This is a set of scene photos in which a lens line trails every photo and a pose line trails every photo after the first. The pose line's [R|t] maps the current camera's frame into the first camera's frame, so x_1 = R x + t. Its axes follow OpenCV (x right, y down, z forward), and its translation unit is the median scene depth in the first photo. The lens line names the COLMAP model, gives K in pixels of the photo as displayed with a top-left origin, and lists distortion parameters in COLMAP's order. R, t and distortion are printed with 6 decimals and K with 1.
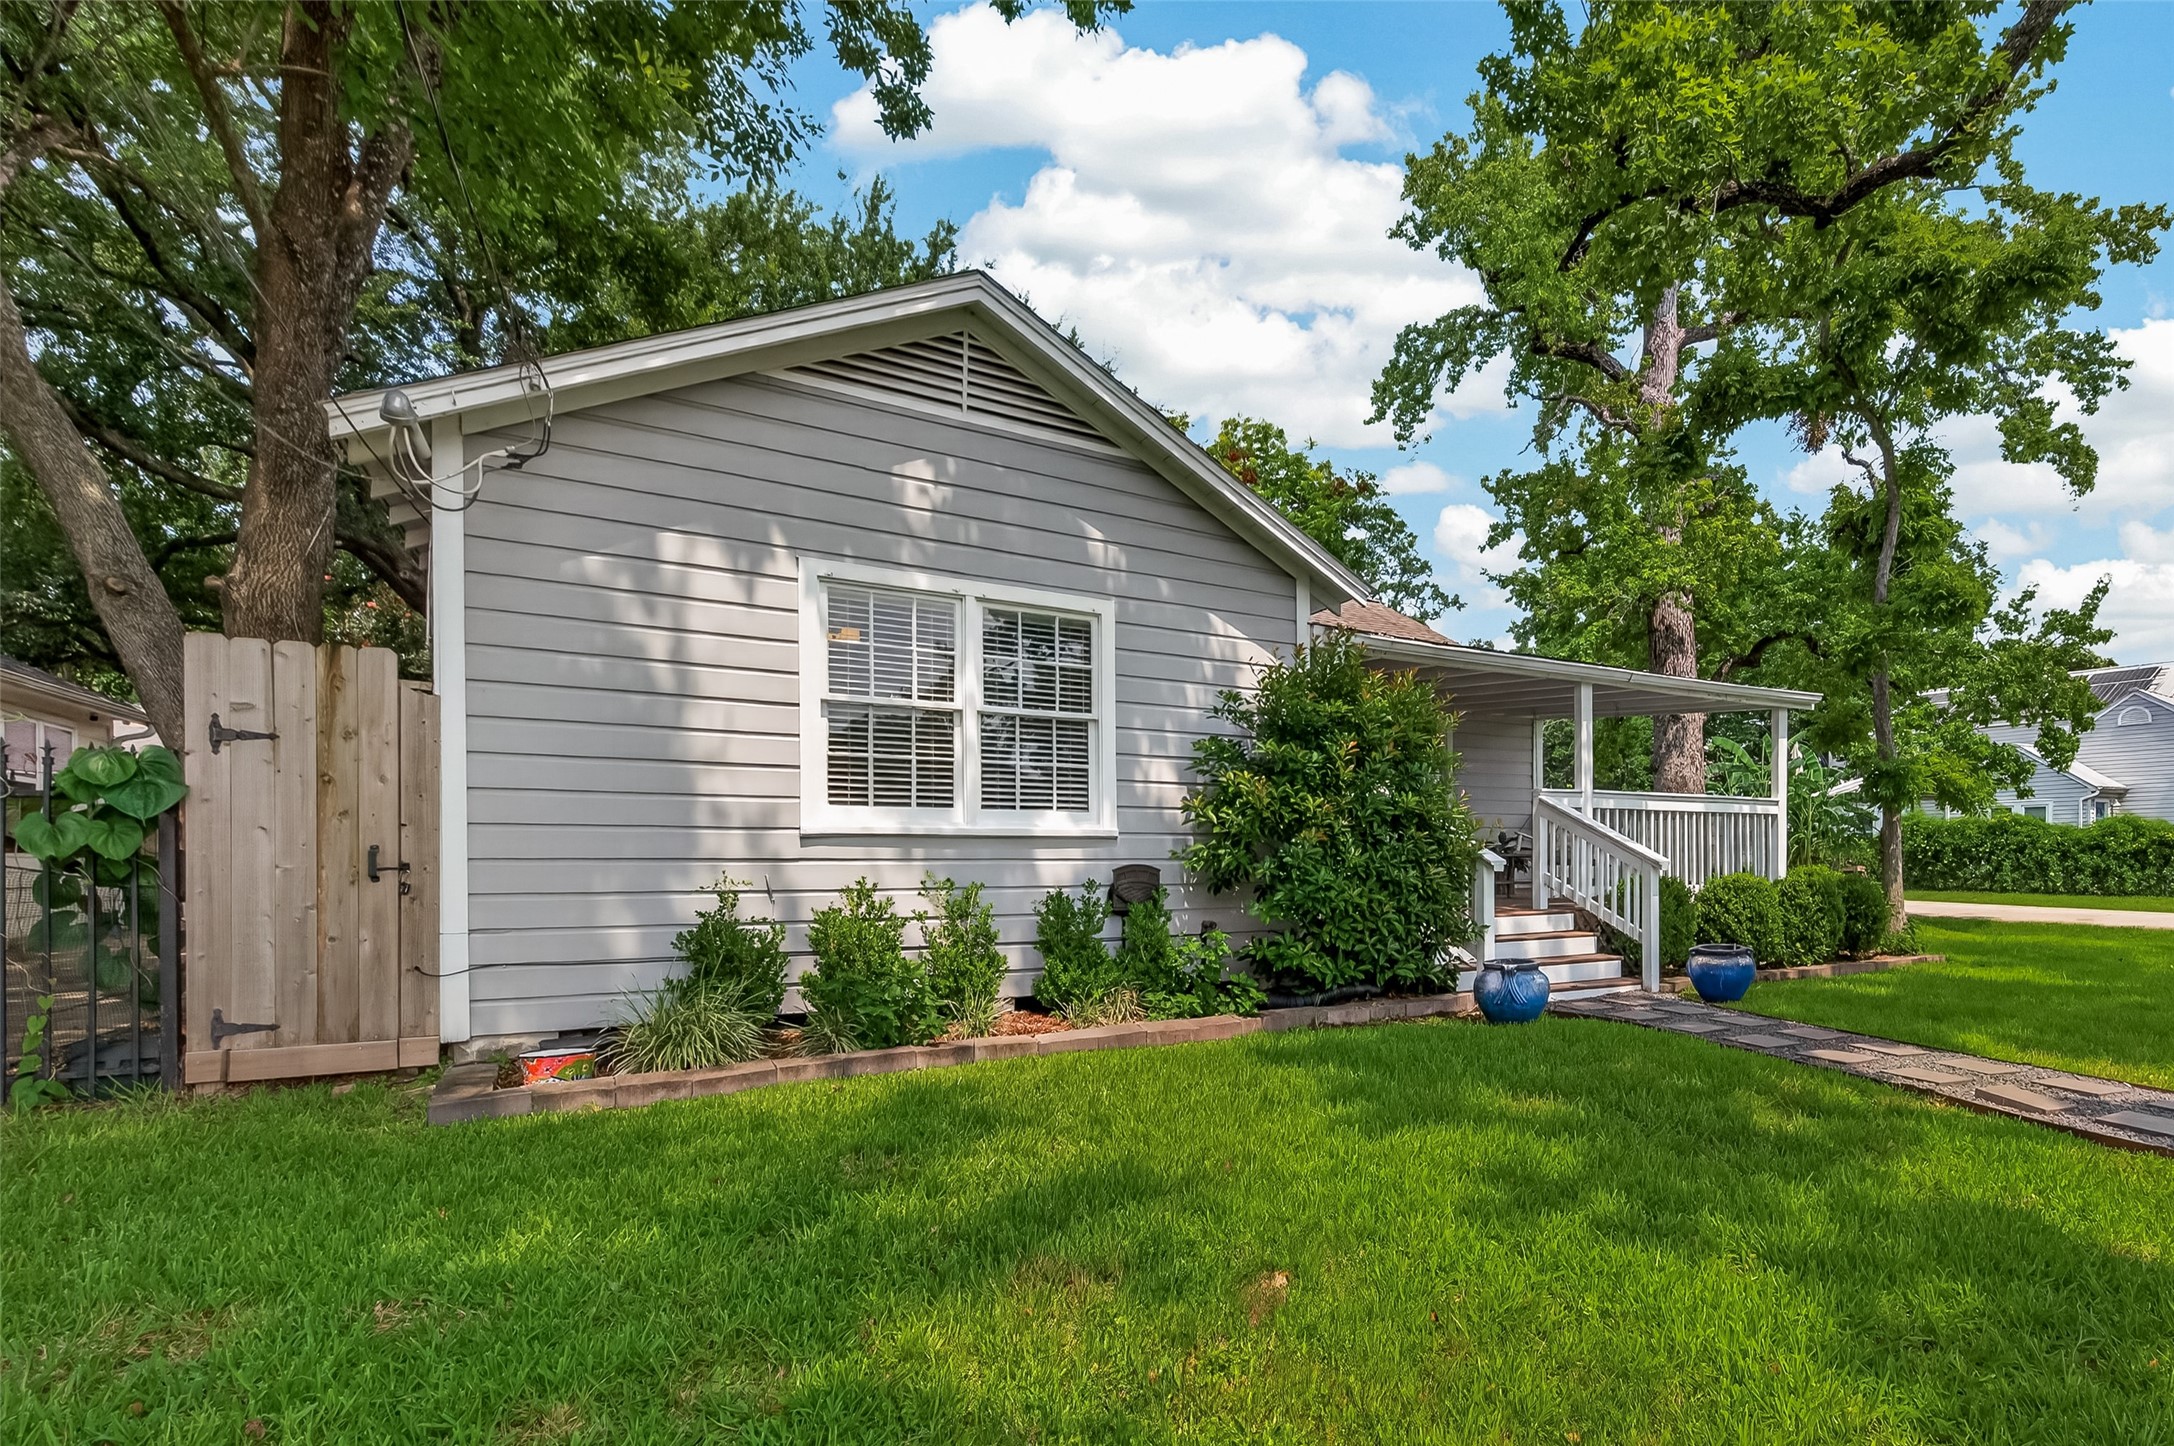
lens RADIAL K [[842.8, 0, 1090.8], [0, 842.8, 723.1], [0, 0, 1]] dist [0.002836, -0.000034]
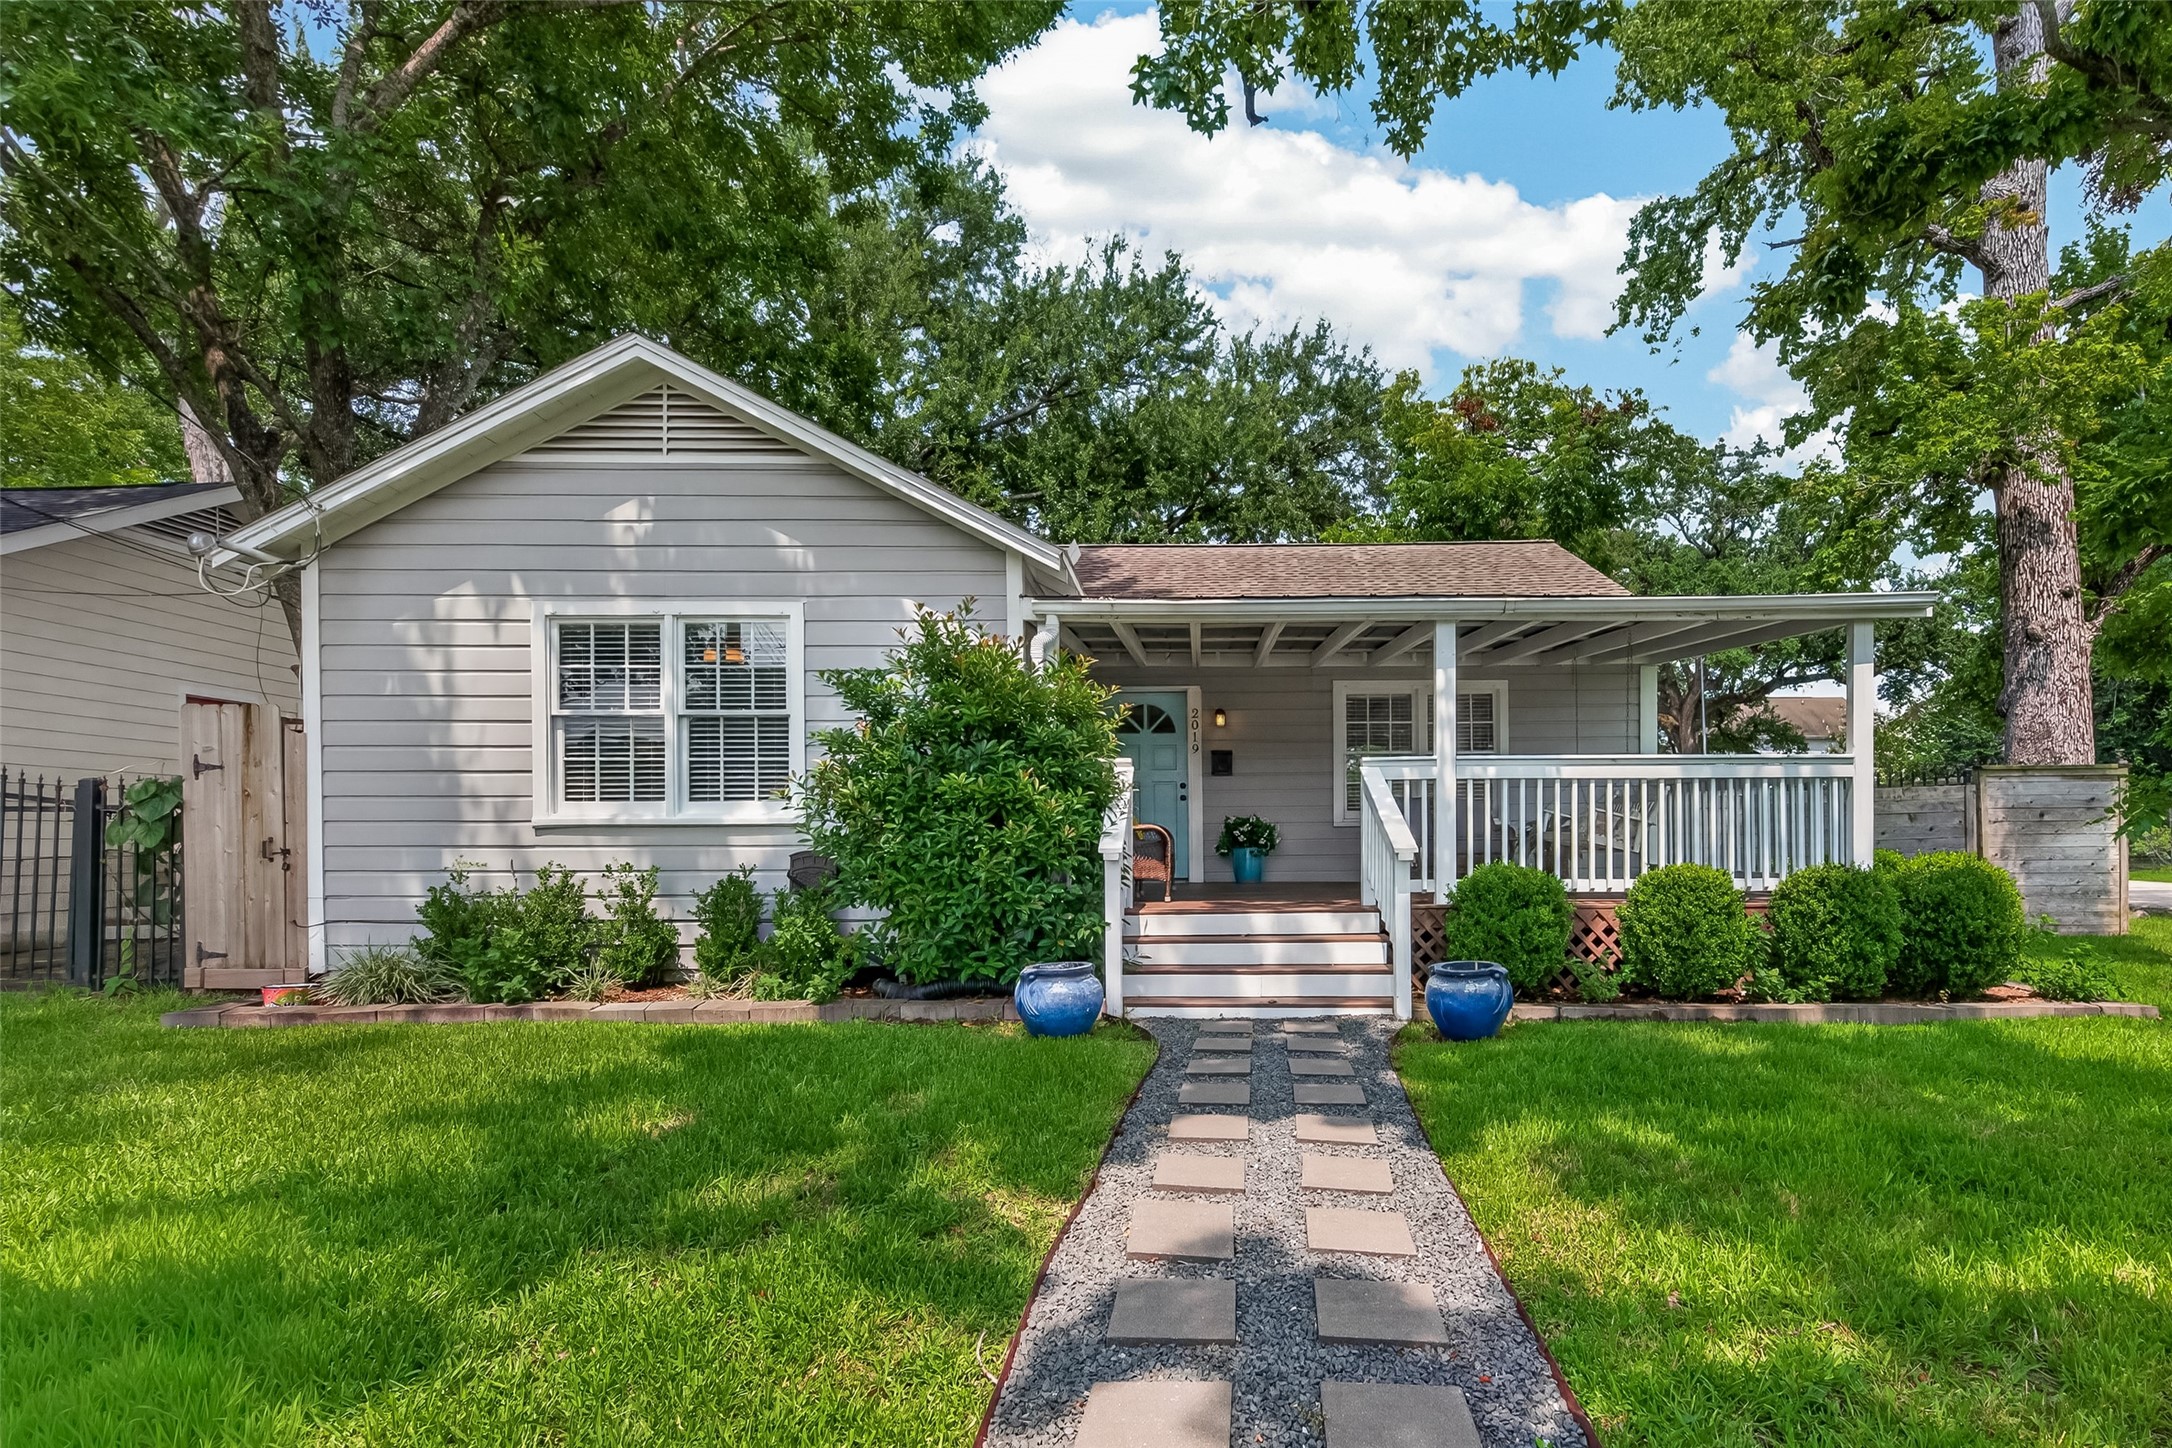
lens RADIAL K [[777.1, 0, 1086.0], [0, 777.1, 724.0], [0, 0, 1]] dist [0.000617, 0.000058]
pose [[0.907224, -0.064406, -0.415687, 0.826459], [0.069257, 0.997593, -0.003415, 0.040526], [0.414906, -0.025691, 0.909501, 0.288050]]
